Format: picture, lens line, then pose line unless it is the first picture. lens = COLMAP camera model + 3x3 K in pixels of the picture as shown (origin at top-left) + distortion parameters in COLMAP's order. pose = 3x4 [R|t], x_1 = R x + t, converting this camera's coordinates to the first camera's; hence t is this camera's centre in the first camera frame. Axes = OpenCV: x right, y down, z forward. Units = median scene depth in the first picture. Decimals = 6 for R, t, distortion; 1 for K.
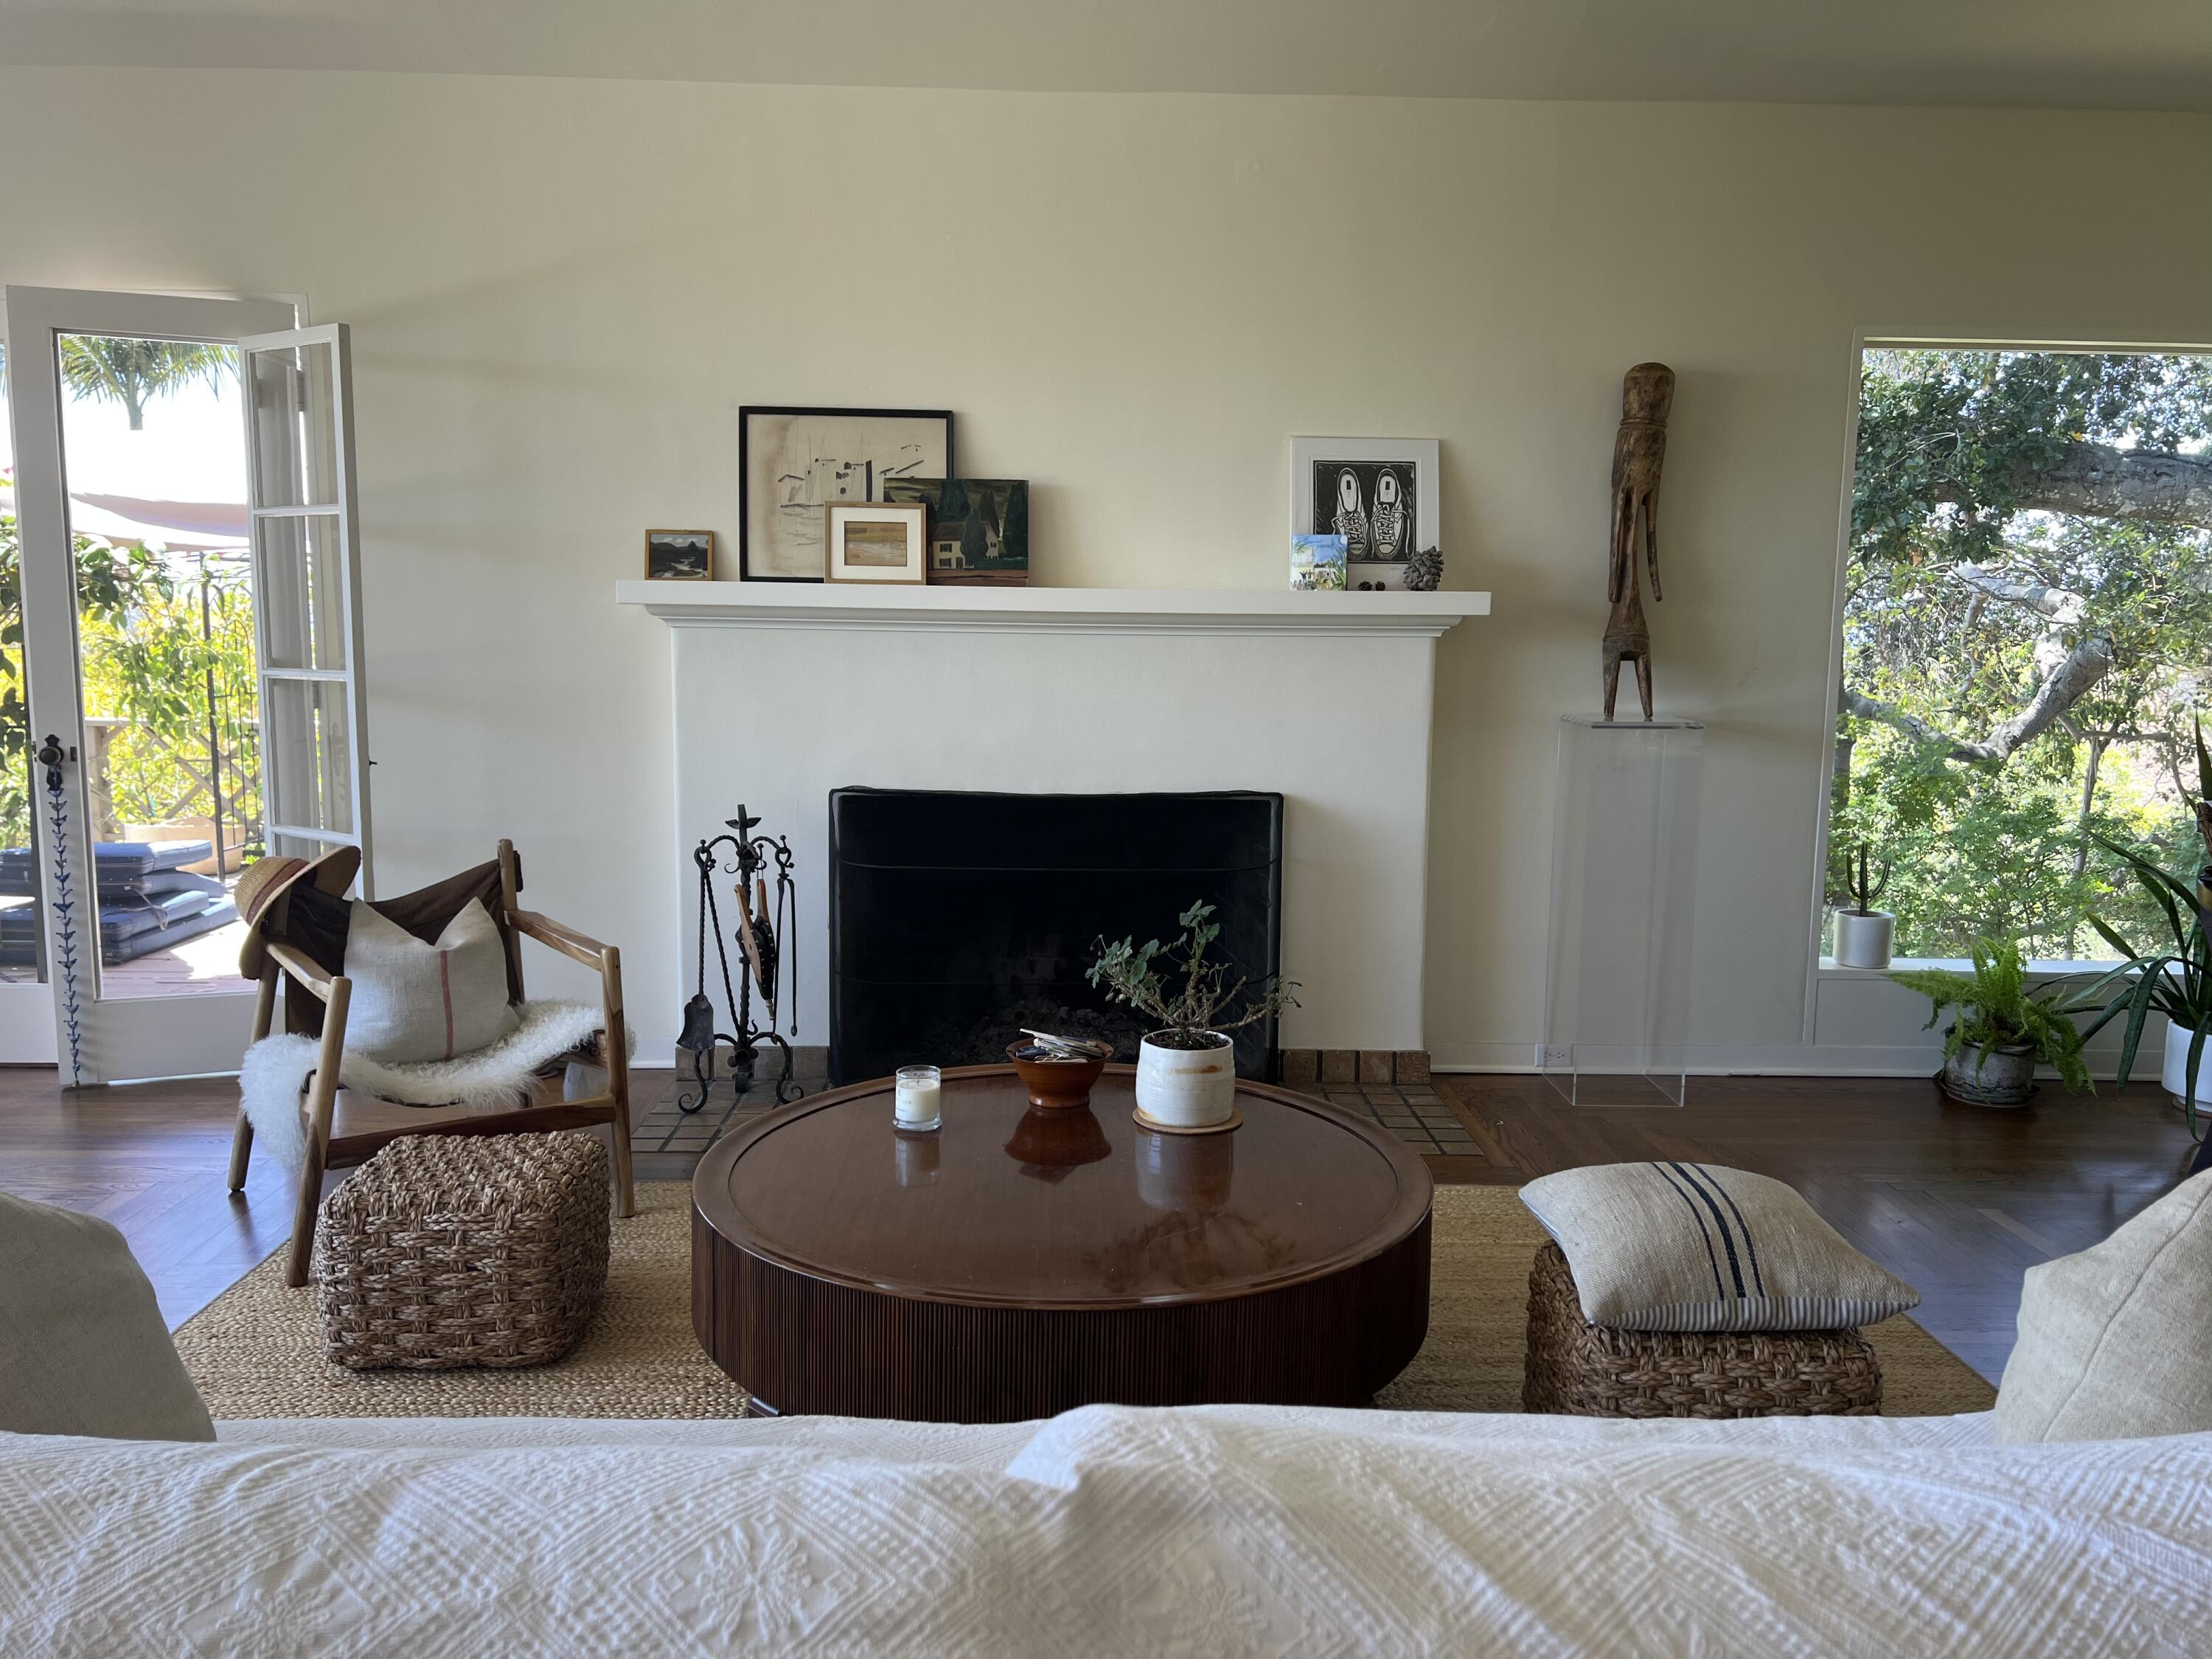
lens RADIAL K [[1658.5, 0, 1119.2], [0, 1658.5, 842.5], [0, 0, 1]] dist [0.050772, -0.048456]
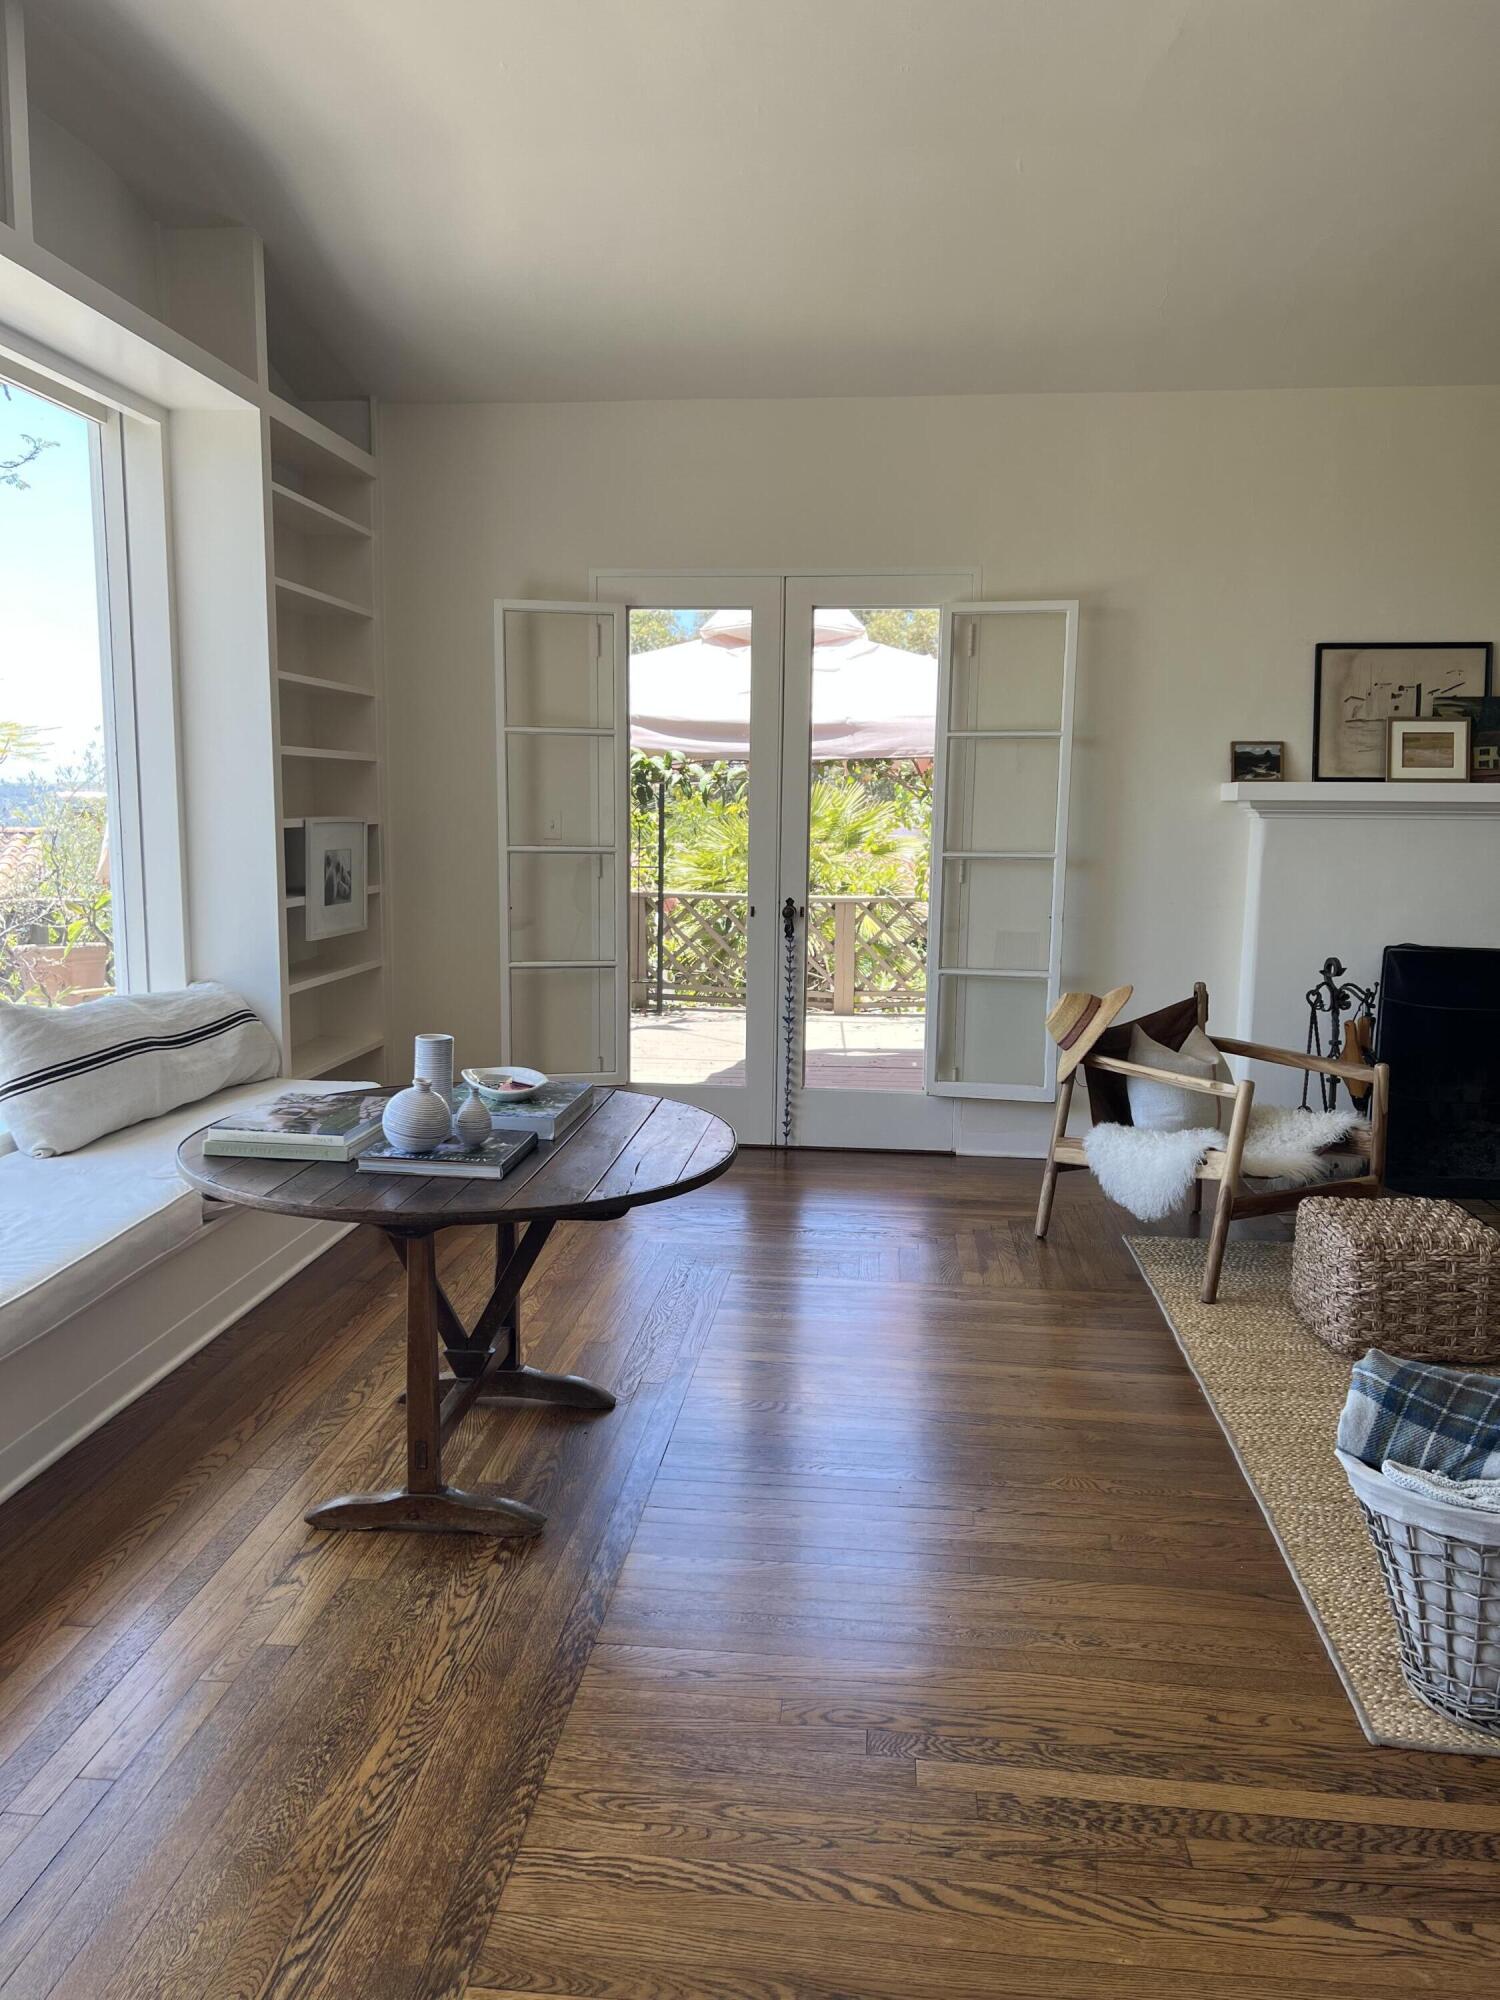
lens RADIAL K [[1499.5, 0, 749.1], [0, 1499.5, 1006.8], [0, 0, 1]] dist [0.050772, -0.048456]
pose [[0.991158, 0.015550, -0.131773, -0.496196], [-0.015078, 0.999876, 0.004578, 0.015406], [0.131828, -0.002550, 0.991269, -0.191789]]
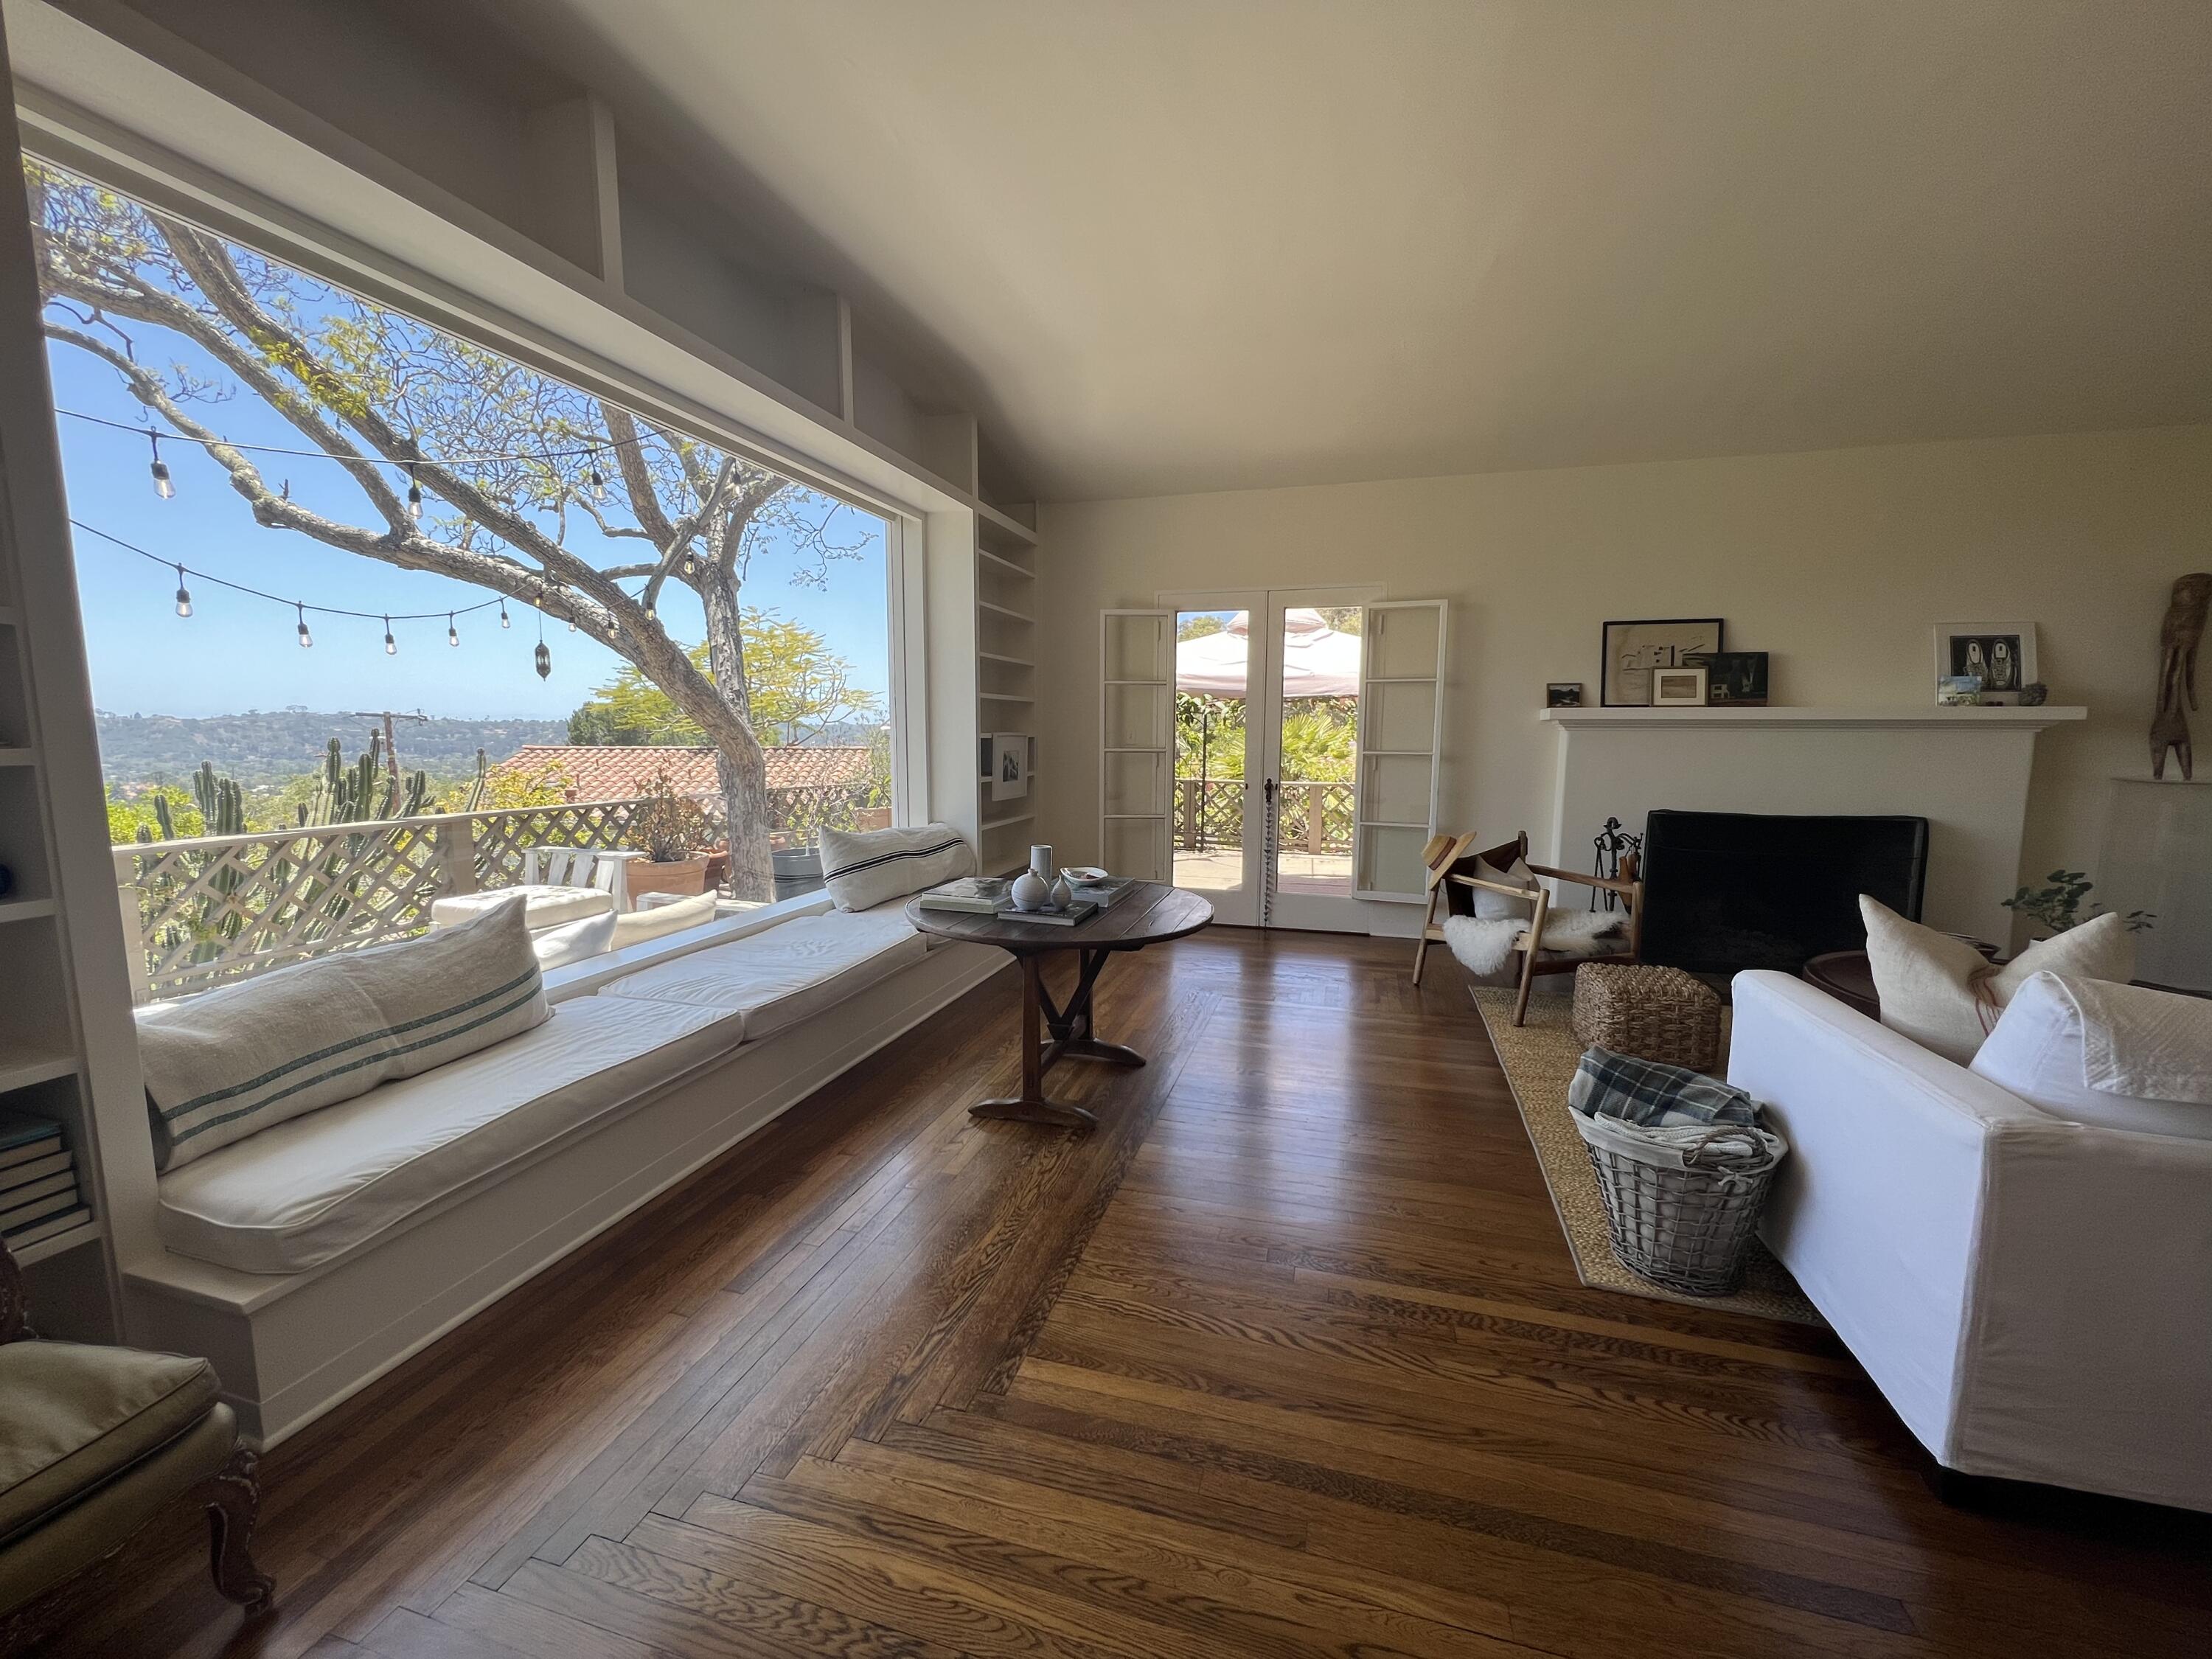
lens RADIAL K [[886.7, 0, 1109.0], [0, 886.7, 833.6], [0, 0, 1]] dist [-0.001078, -0.001281]
pose [[0.951480, 0.026835, -0.306537, -0.460411], [-0.032330, 0.999395, -0.012860, 0.029254], [0.306006, 0.022146, 0.951772, -0.202176]]
